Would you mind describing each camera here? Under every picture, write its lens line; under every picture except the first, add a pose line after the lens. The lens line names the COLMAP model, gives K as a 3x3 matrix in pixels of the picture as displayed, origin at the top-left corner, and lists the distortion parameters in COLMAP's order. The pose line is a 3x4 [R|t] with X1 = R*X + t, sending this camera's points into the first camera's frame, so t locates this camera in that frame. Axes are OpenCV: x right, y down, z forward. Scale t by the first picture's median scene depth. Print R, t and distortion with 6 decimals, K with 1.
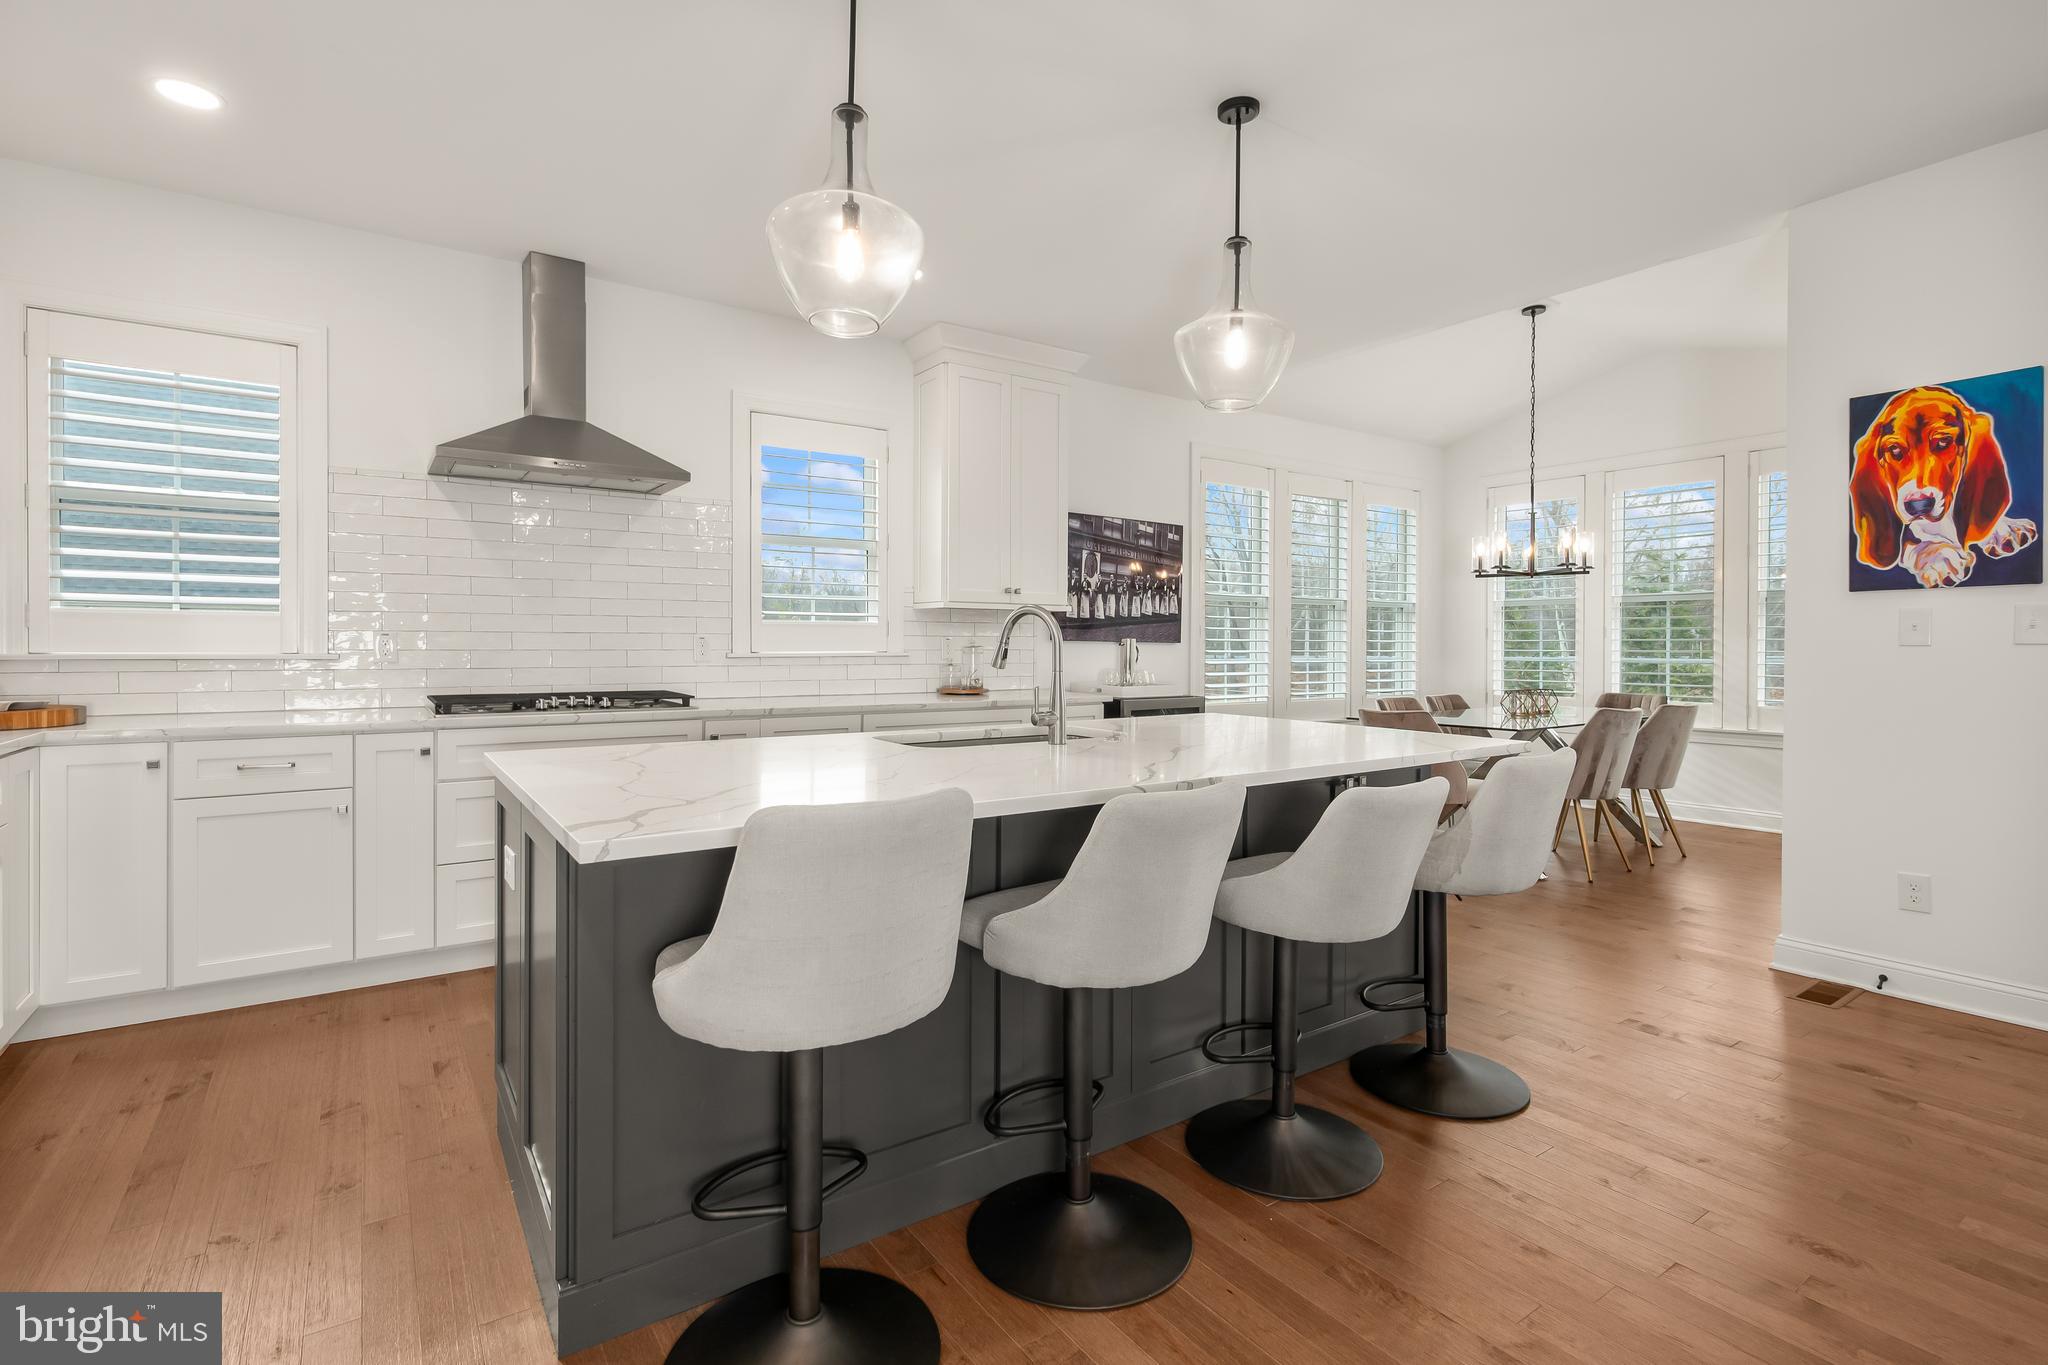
lens RADIAL K [[961.2, 0, 1020.5], [0, 961.2, 652.2], [0, 0, 1]] dist [0.000347, 0.000511]
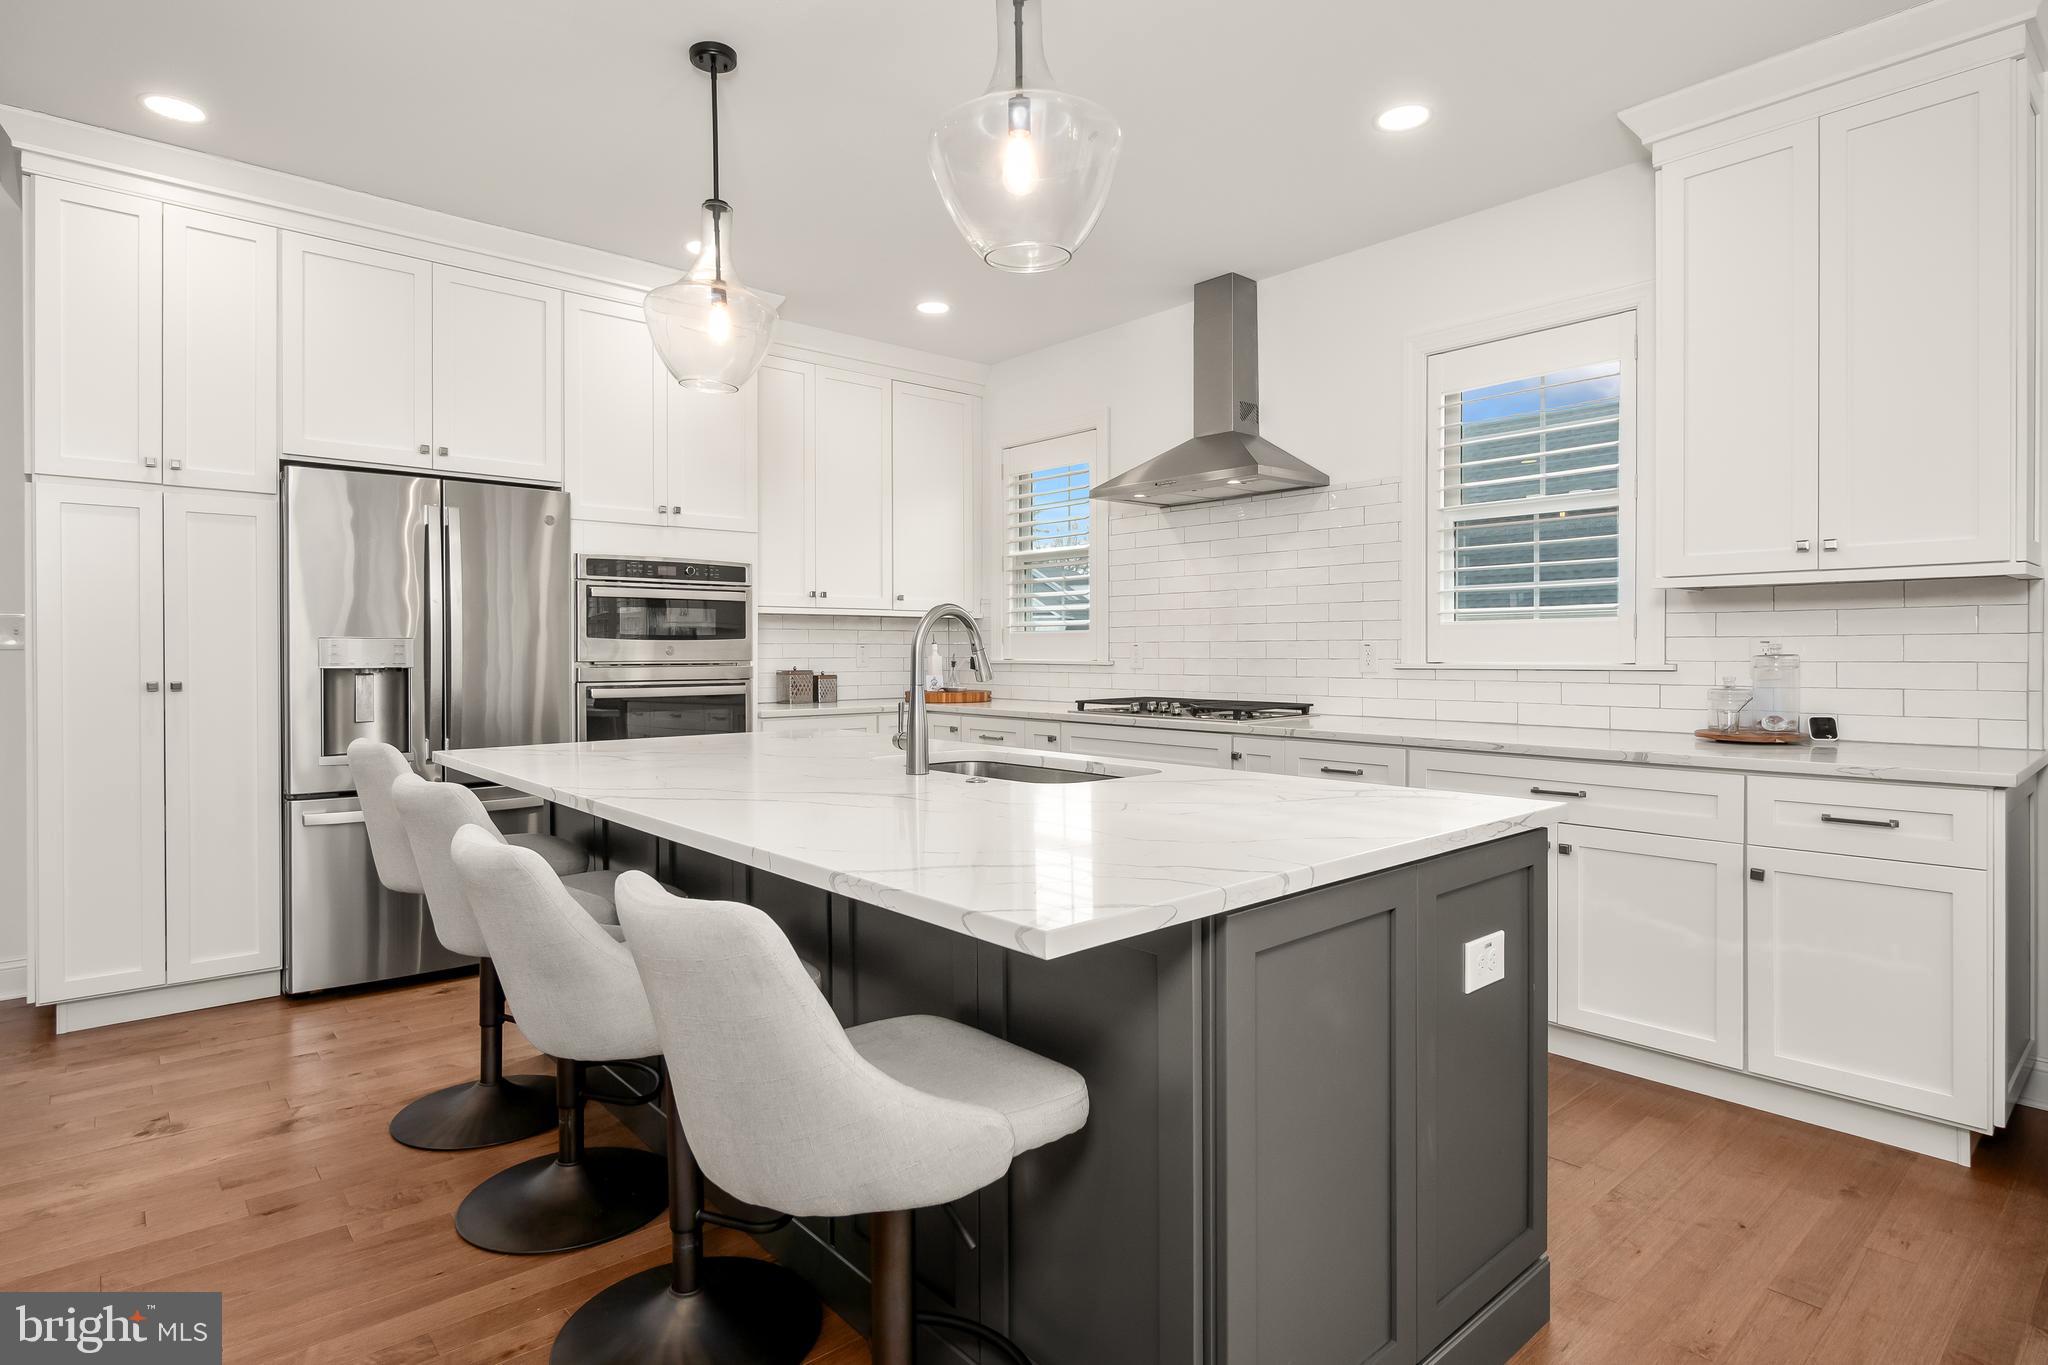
lens RADIAL K [[1075.5, 0, 1014.7], [0, 1075.5, 655.1], [0, 0, 1]] dist [-0.000920, -0.000097]
pose [[0.108096, 0.000302, -0.994140, 0.631967], [-0.006376, 0.999980, -0.000389, -0.003675], [0.994120, 0.006381, 0.108096, 0.654990]]
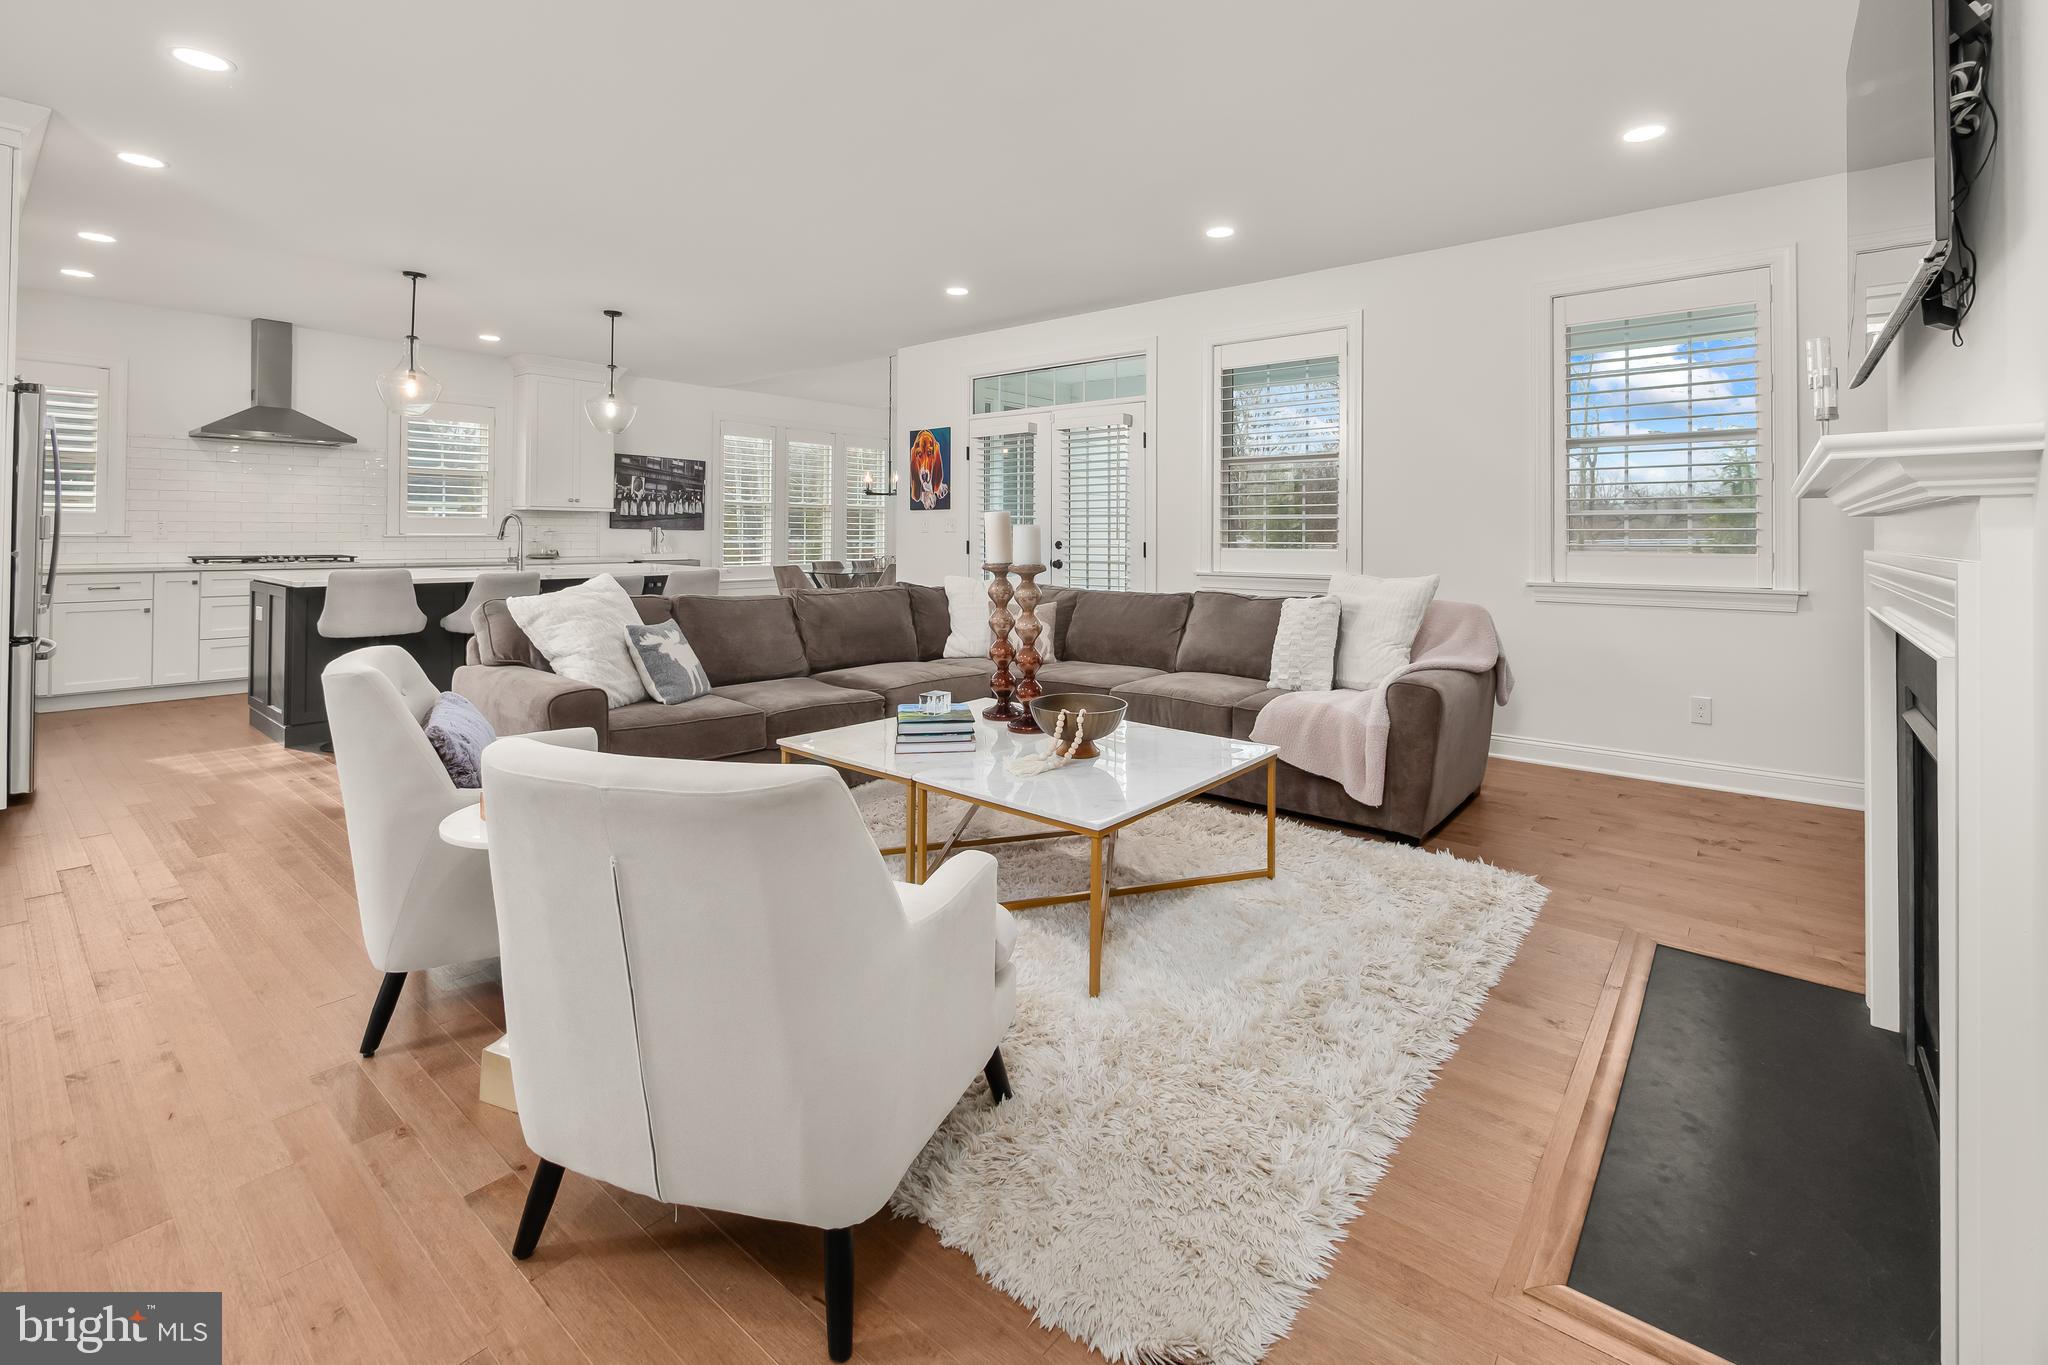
lens RADIAL K [[899.6, 0, 1036.9], [0, 899.6, 523.7], [0, 0, 1]] dist [0.000911, 0.000274]
pose [[0.960018, 0.006831, 0.279856, 0.446509], [-0.001957, 0.999842, -0.017691, 0.009246], [-0.279932, 0.016436, 0.959879, -1.072910]]
